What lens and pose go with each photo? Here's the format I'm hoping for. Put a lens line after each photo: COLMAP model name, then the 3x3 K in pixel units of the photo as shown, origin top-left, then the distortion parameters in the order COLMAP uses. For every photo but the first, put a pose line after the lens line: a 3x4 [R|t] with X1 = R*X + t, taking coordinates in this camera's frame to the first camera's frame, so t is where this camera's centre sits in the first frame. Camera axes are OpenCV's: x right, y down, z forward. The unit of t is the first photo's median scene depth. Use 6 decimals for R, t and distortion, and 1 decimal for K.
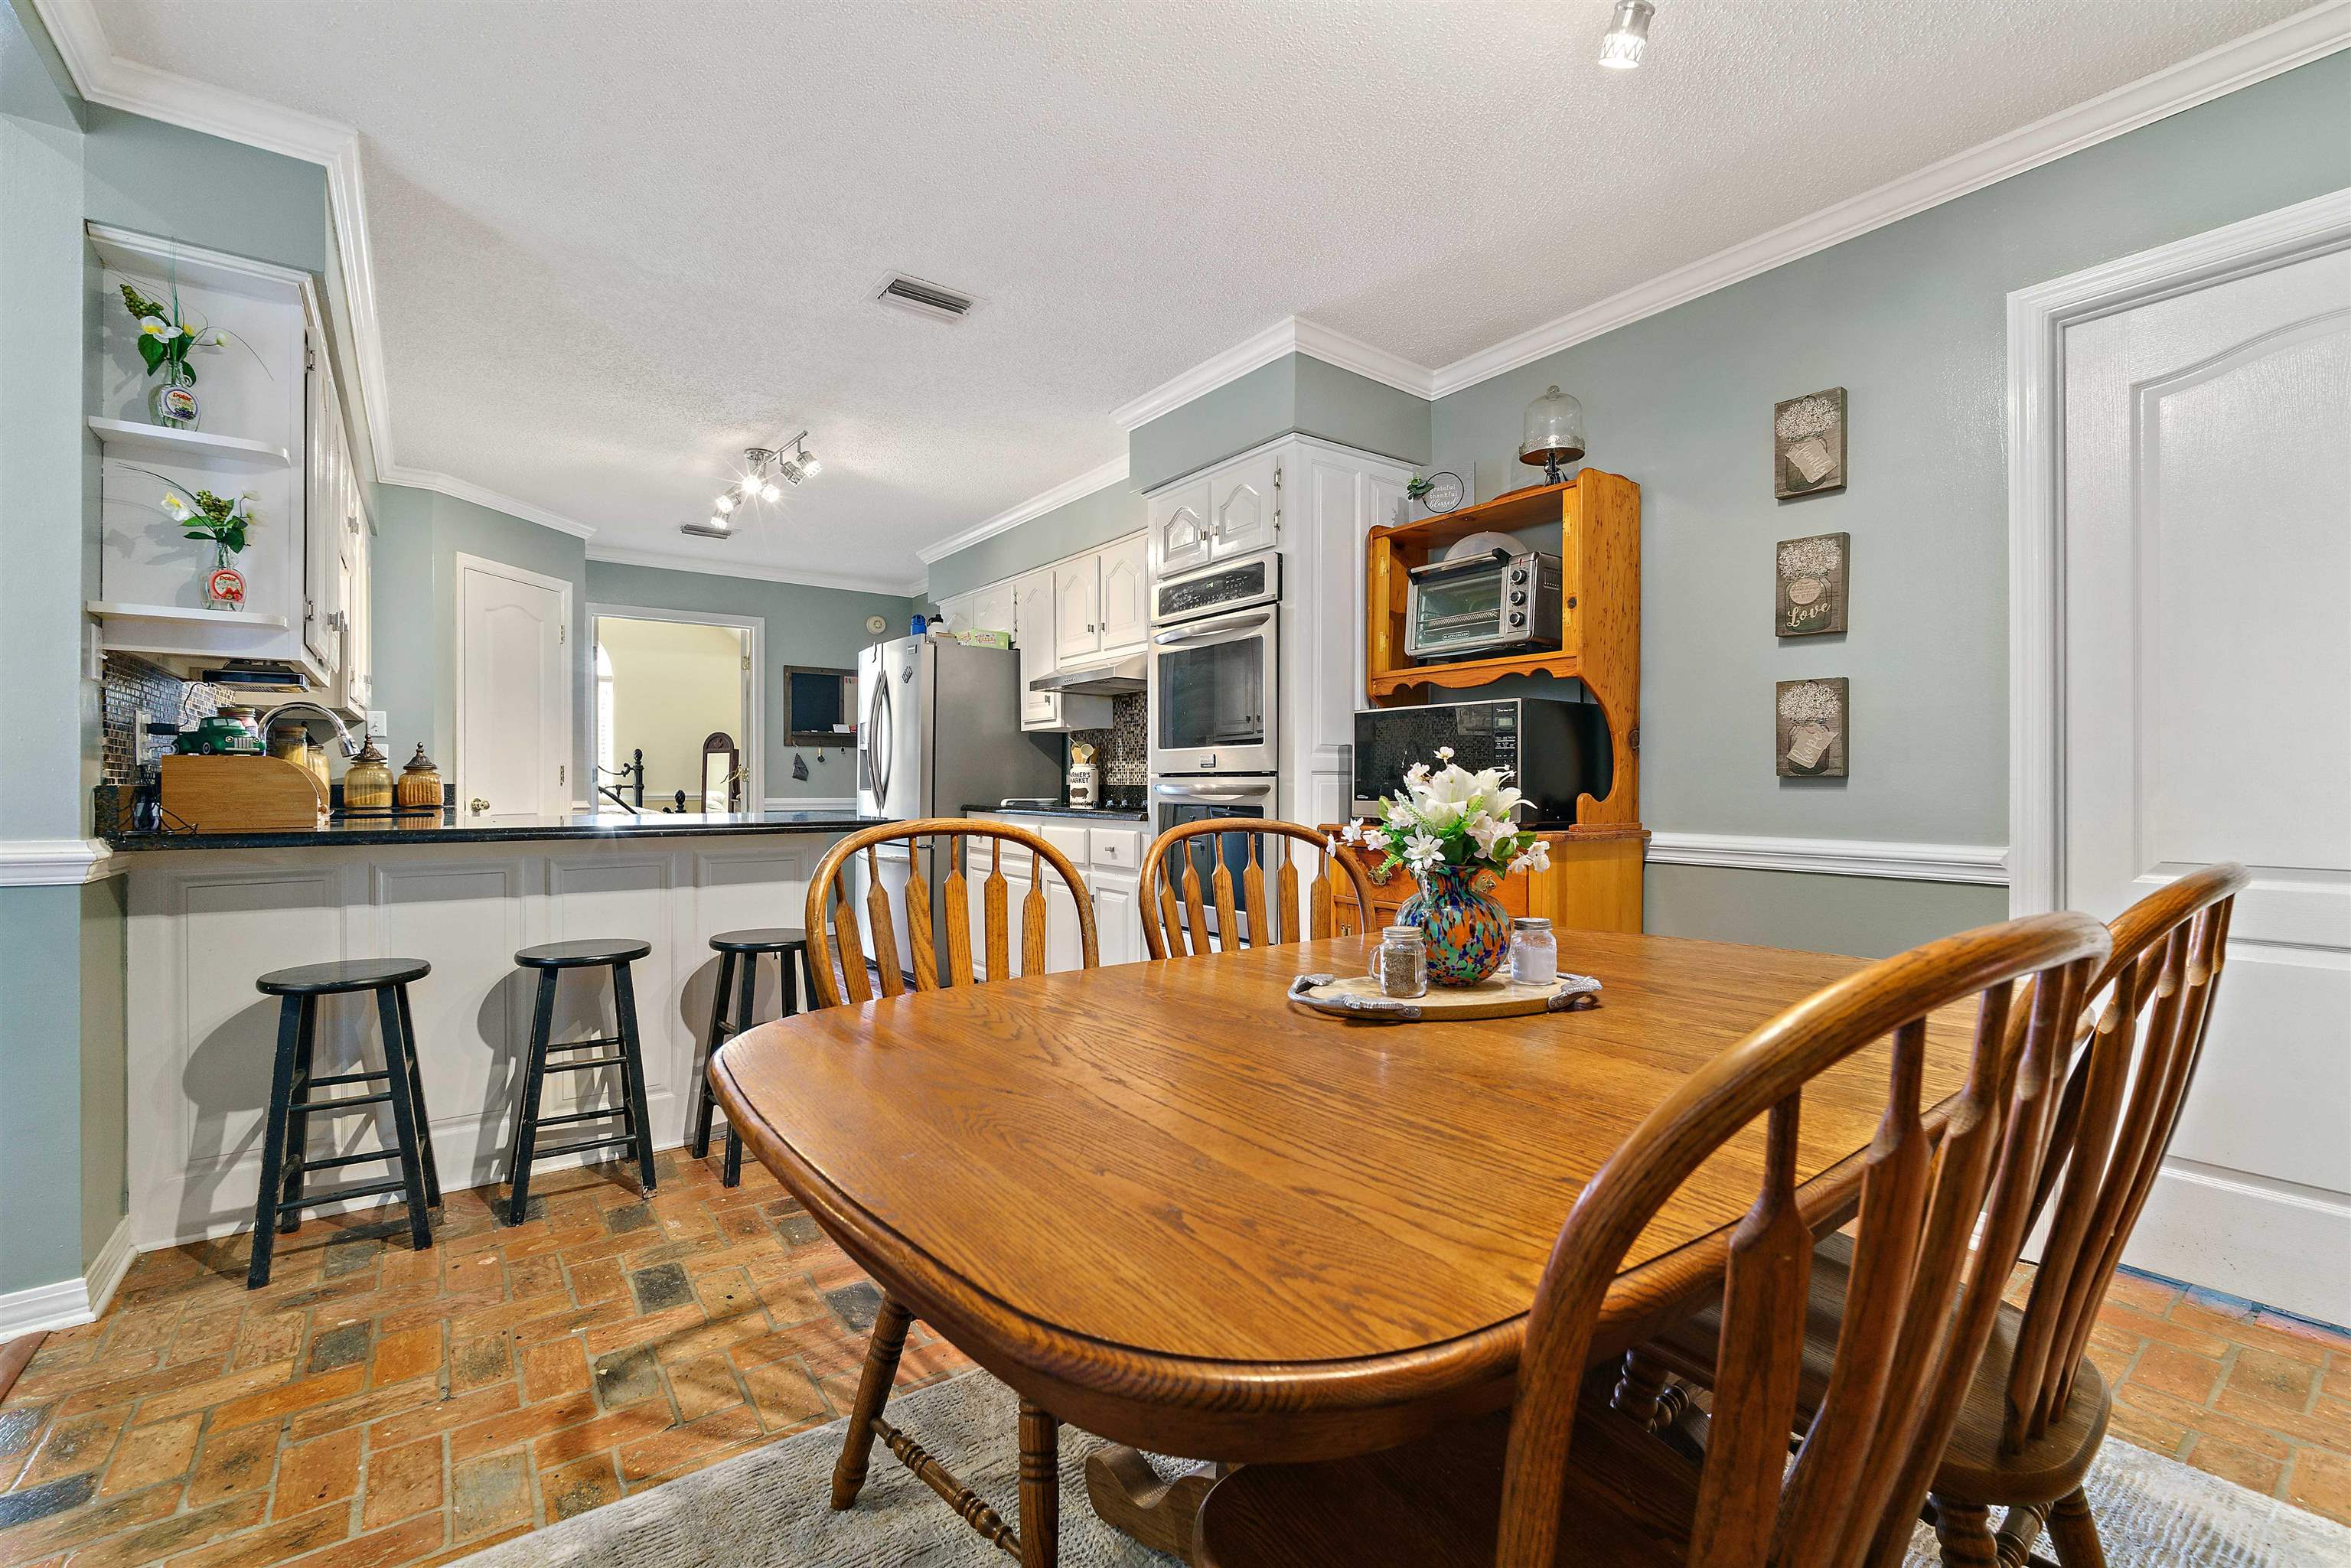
lens RADIAL K [[1012.5, 0, 1162.4], [0, 1012.5, 782.5], [0, 0, 1]] dist [-0.001136, -0.000257]
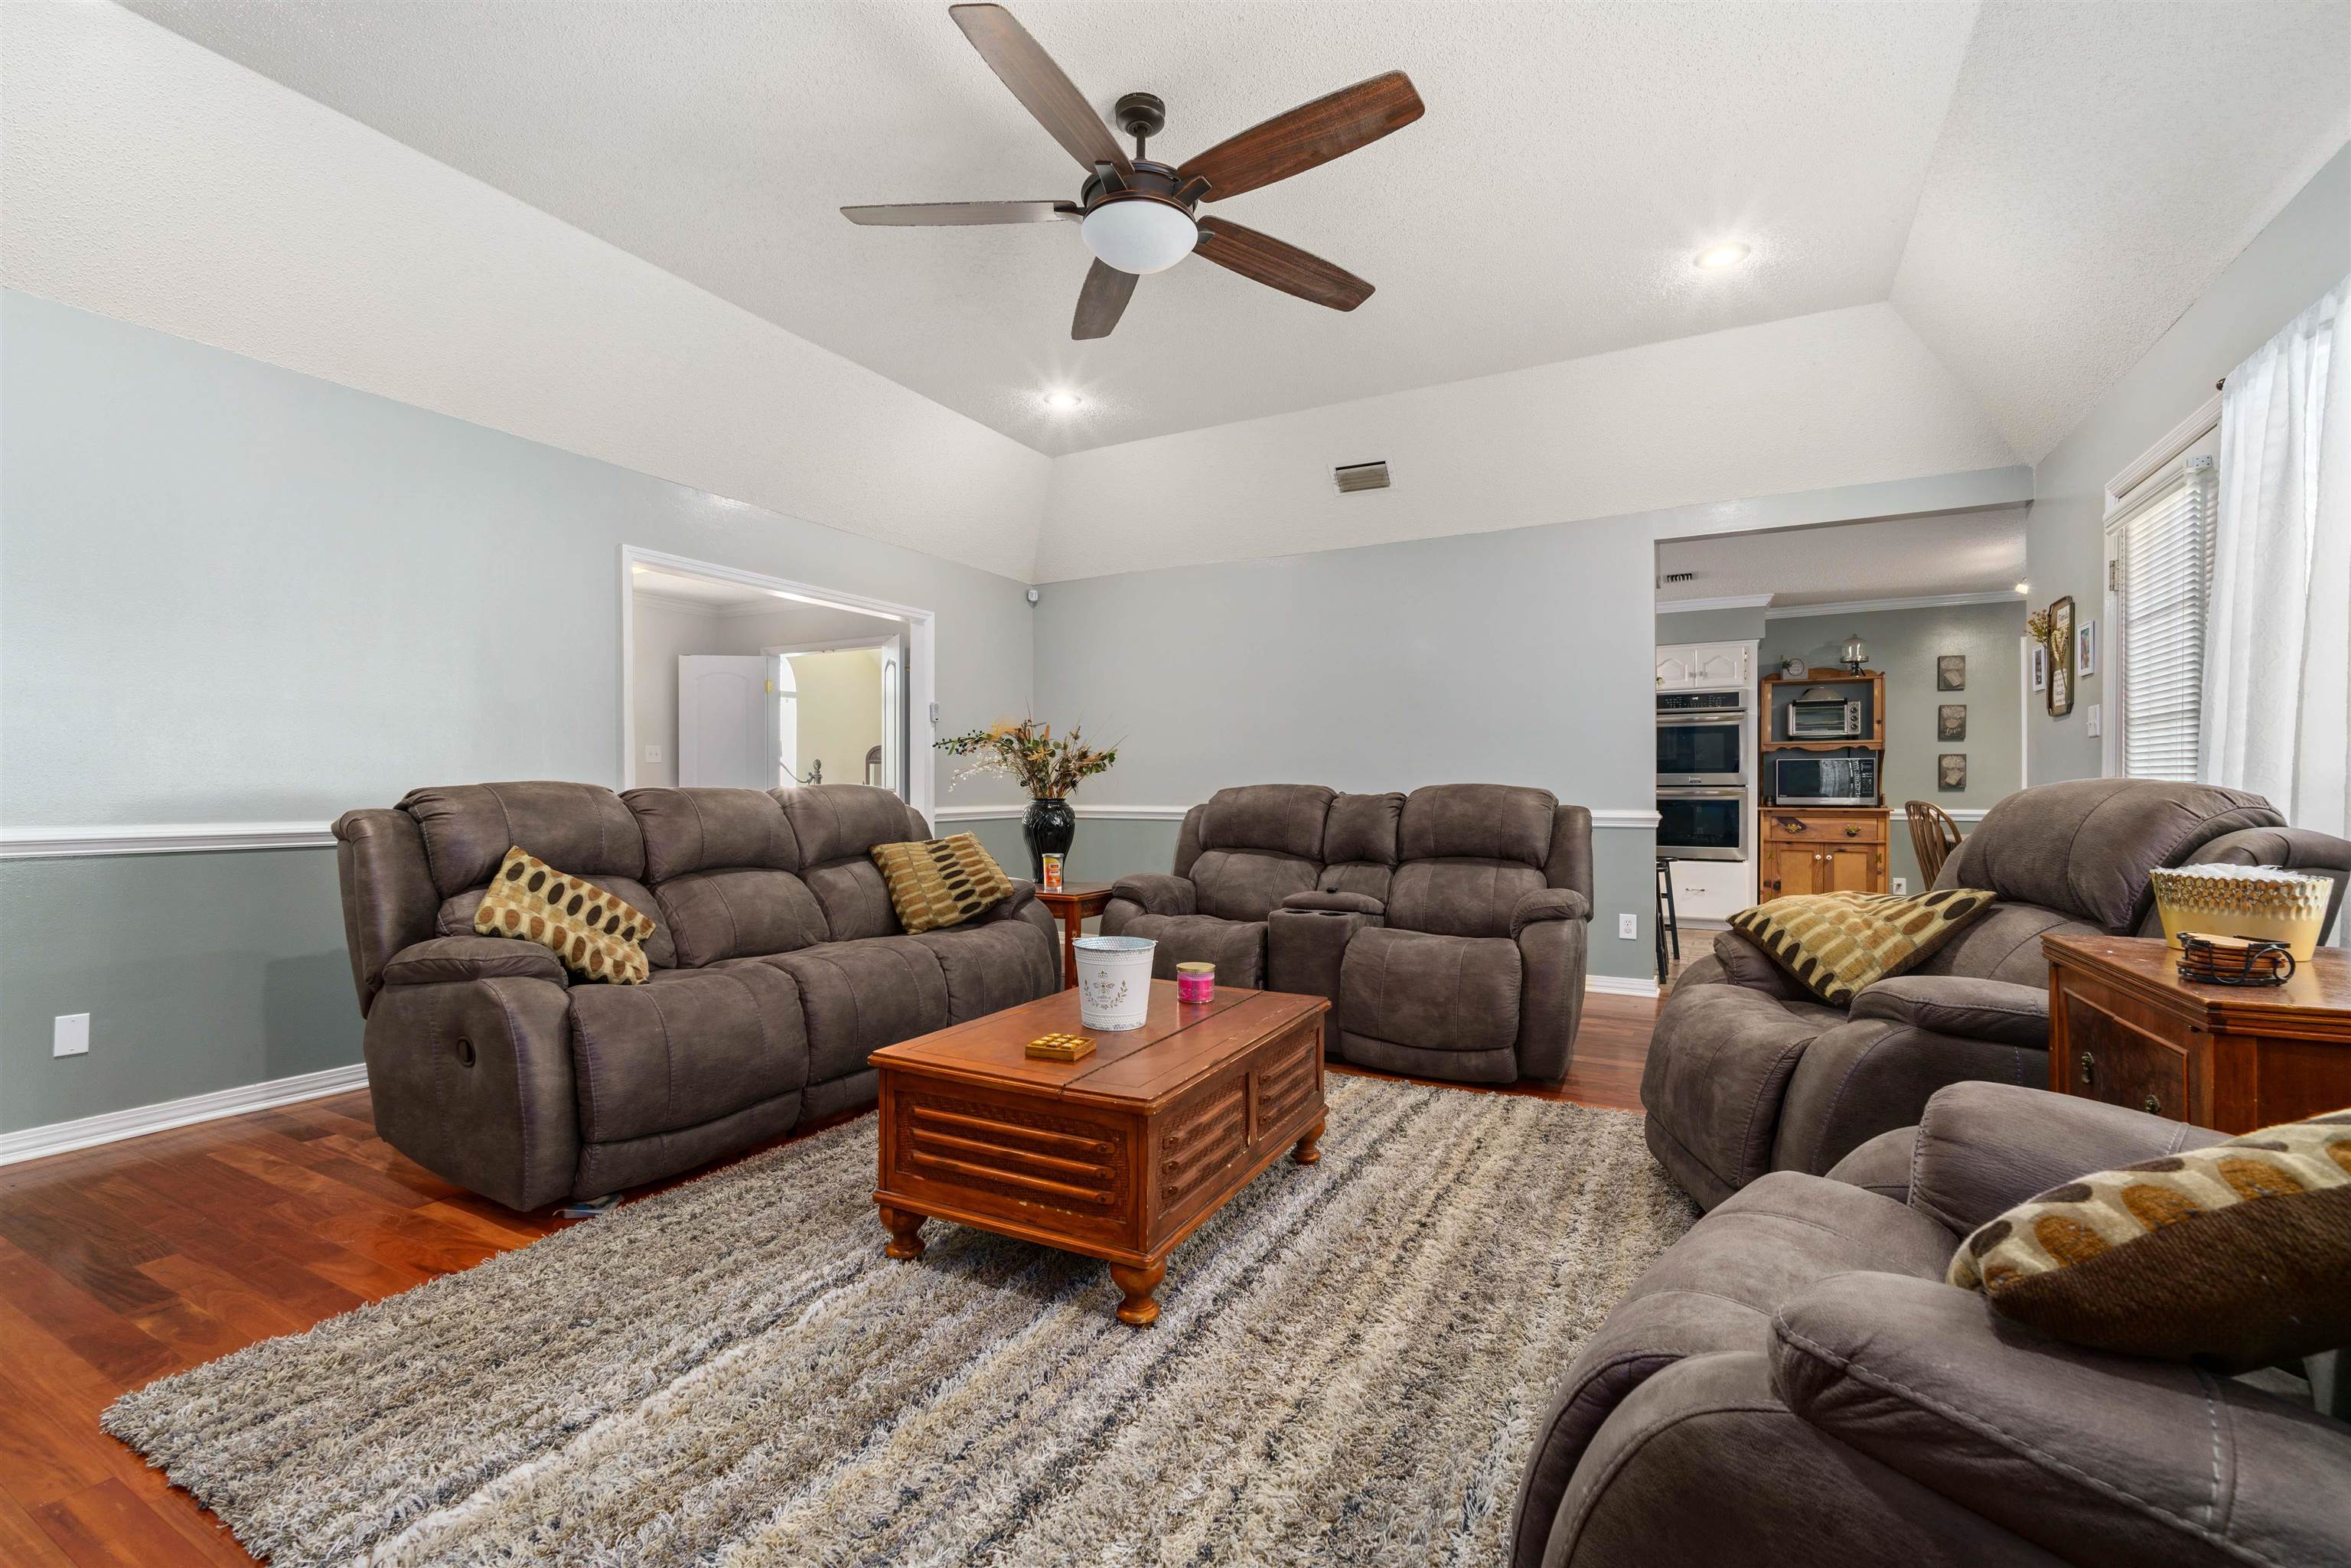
lens RADIAL K [[1012.5, 0, 1183.1], [0, 1012.5, 784.9], [0, 0, 1]] dist [-0.001136, -0.000257]
pose [[0.896991, -0.005586, 0.442013, -2.356923], [0.004284, 0.999983, 0.003944, -0.030095], [-0.442027, -0.001644, 0.897000, -0.559779]]
